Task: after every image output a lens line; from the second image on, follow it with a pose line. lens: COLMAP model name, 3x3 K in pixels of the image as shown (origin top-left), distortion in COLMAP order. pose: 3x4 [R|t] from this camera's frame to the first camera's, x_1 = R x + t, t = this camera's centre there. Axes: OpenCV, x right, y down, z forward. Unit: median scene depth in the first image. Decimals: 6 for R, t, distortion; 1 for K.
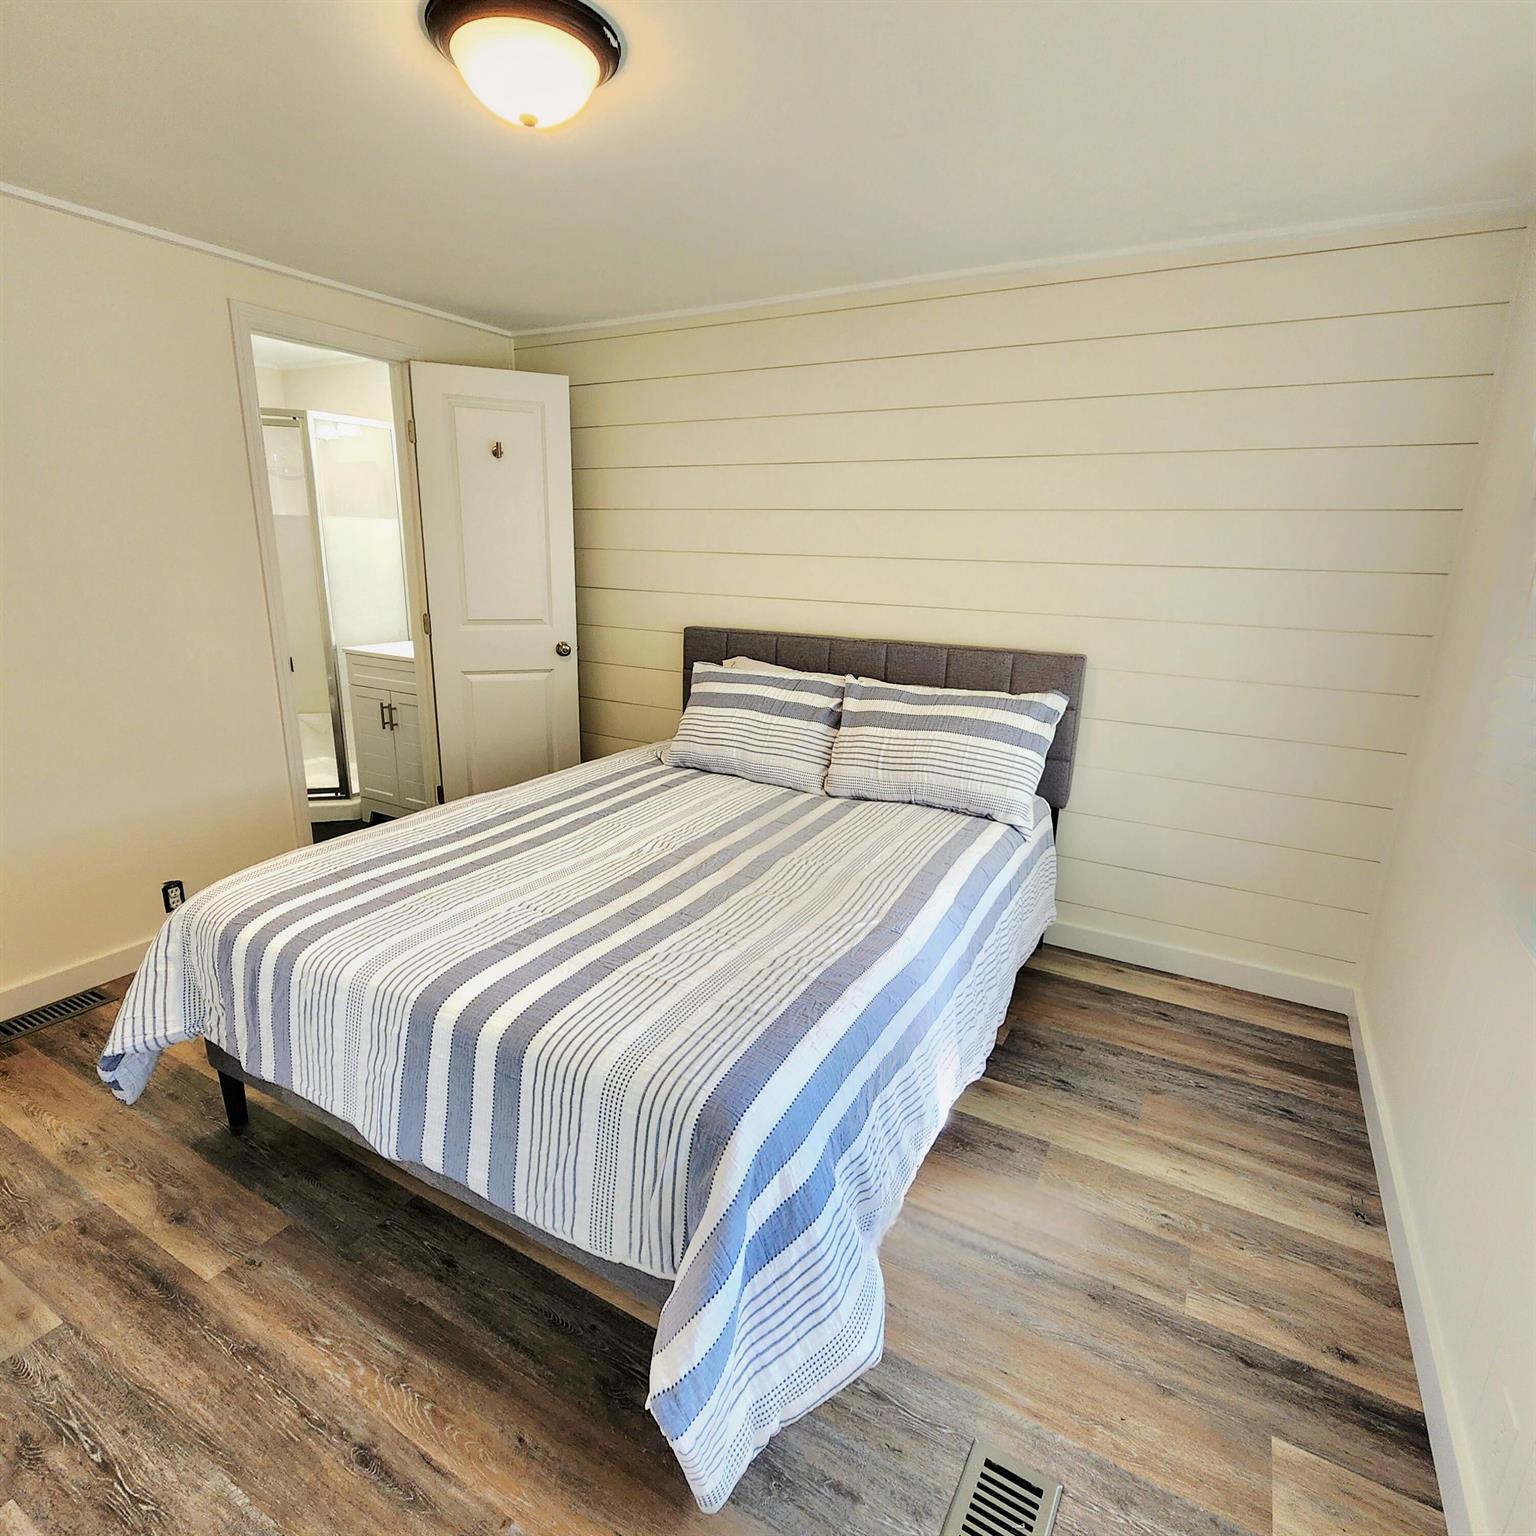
lens RADIAL K [[846.3, 0, 779.1], [0, 846.3, 775.9], [0, 0, 1]] dist [0.003925, -0.002612]
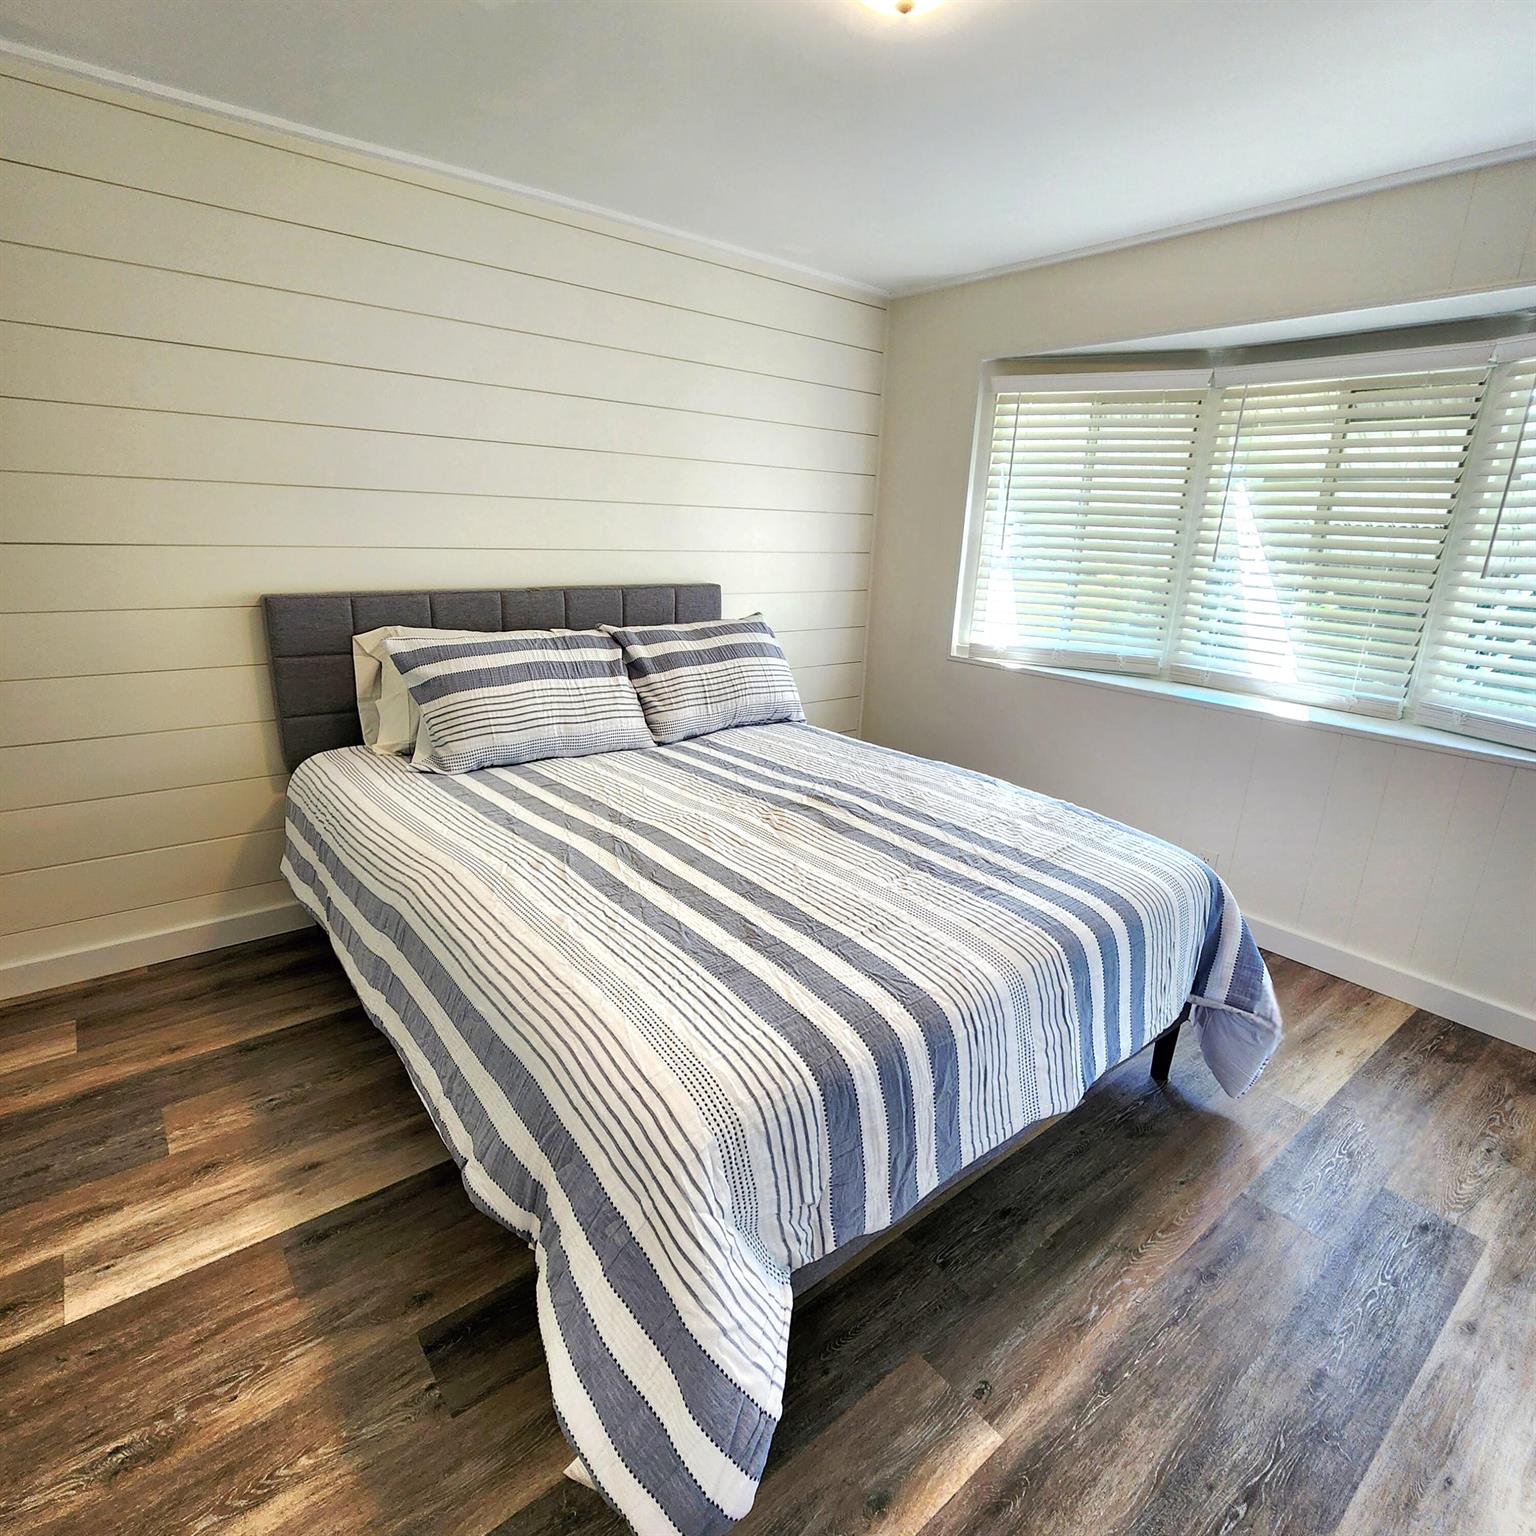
lens RADIAL K [[846.3, 0, 751.1], [0, 846.3, 774.8], [0, 0, 1]] dist [0.003925, -0.002612]
pose [[0.370979, -0.277278, 0.886280, -0.822248], [0.214198, 0.954198, 0.208868, -0.132666], [-0.903601, 0.112353, 0.413379, 0.522219]]
